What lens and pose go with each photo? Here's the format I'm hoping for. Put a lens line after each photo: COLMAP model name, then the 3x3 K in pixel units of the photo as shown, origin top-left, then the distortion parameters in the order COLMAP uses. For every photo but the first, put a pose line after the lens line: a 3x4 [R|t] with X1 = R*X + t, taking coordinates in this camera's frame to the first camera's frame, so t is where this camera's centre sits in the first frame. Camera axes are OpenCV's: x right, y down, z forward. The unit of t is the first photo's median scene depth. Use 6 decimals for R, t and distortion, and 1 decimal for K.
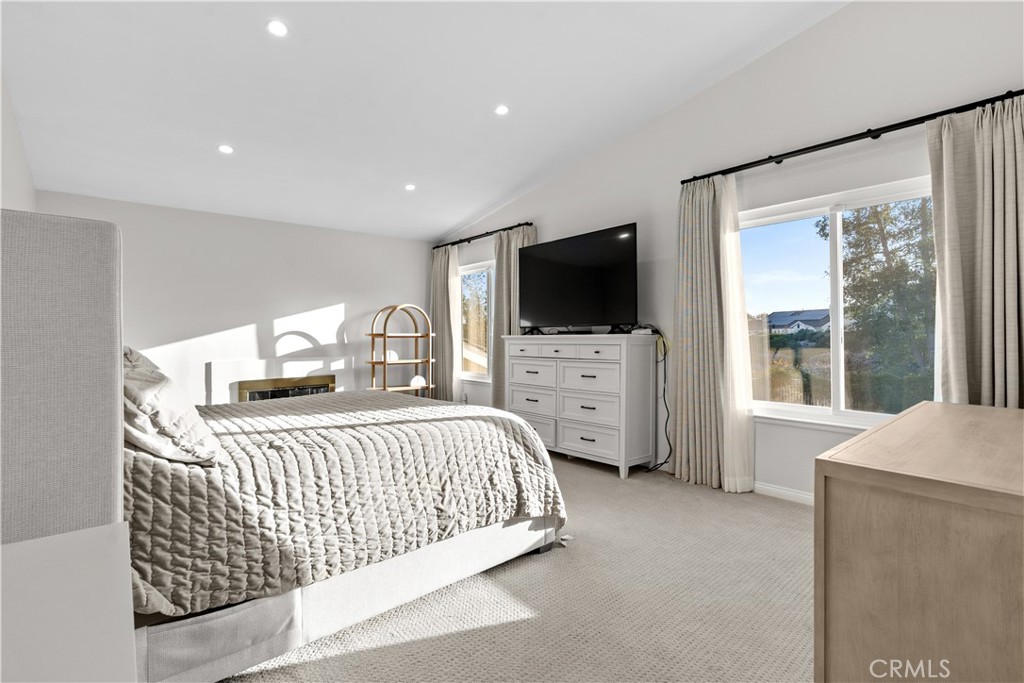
lens RADIAL K [[471.6, 0, 487.6], [0, 471.6, 334.9], [0, 0, 1]] dist [0.001931, 0.000480]
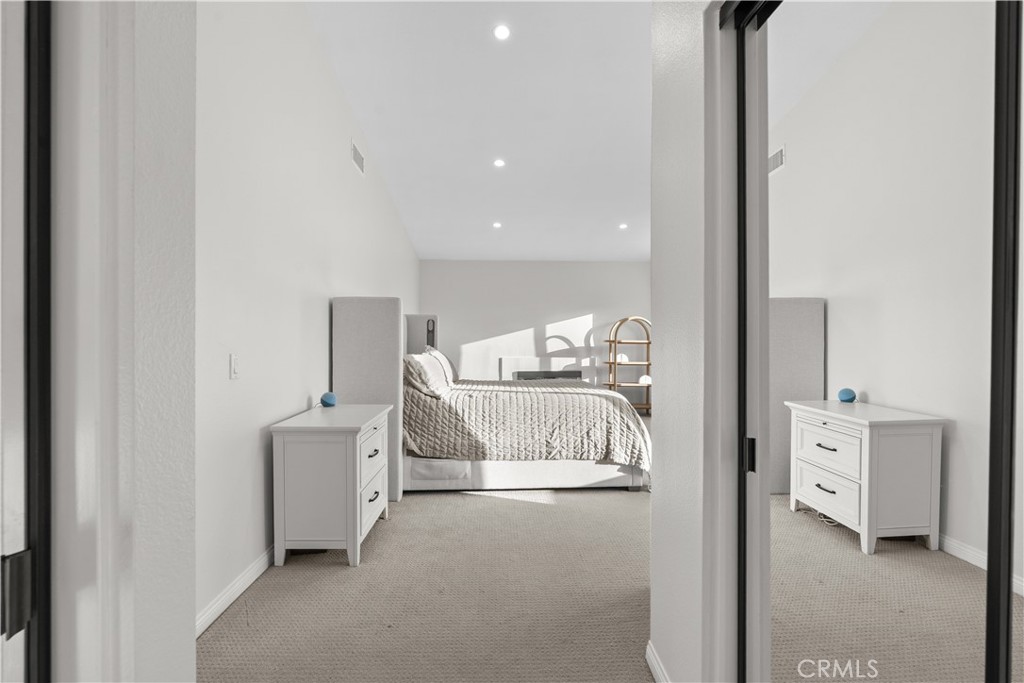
lens RADIAL K [[471.6, 0, 513.7], [0, 471.6, 340.3], [0, 0, 1]] dist [0.001931, 0.000480]
pose [[0.803765, 0.012146, -0.594822, 0.814209], [-0.010828, 0.999925, 0.005787, -0.014648], [0.594848, 0.001790, 0.803836, -0.469555]]
